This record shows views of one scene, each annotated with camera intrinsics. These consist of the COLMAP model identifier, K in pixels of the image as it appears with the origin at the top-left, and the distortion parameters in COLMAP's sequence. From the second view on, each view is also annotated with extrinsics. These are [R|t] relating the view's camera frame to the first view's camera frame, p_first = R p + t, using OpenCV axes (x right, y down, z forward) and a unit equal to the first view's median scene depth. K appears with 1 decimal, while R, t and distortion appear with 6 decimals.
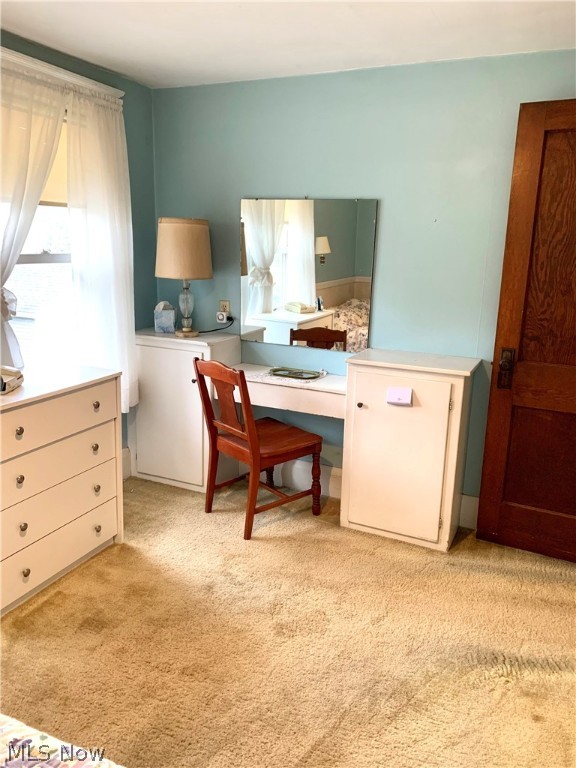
lens RADIAL K [[585.3, 0, 286.2], [0, 585.3, 379.7], [0, 0, 1]] dist [0.070853, -0.076716]
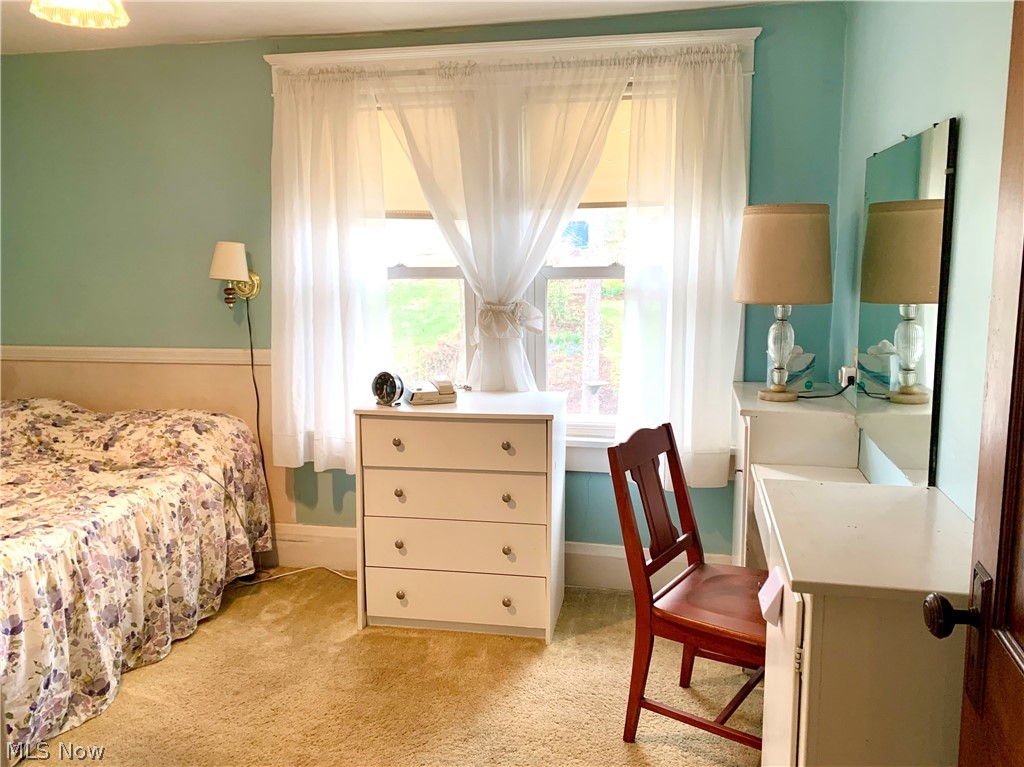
lens RADIAL K [[780.3, 0, 508.8], [0, 780.3, 379.6], [0, 0, 1]] dist [0.070853, -0.076716]
pose [[0.240518, 0.112001, -0.964161, 0.666871], [-0.214552, 0.974885, 0.059725, -0.103660], [0.946636, 0.192497, 0.258507, 0.675218]]
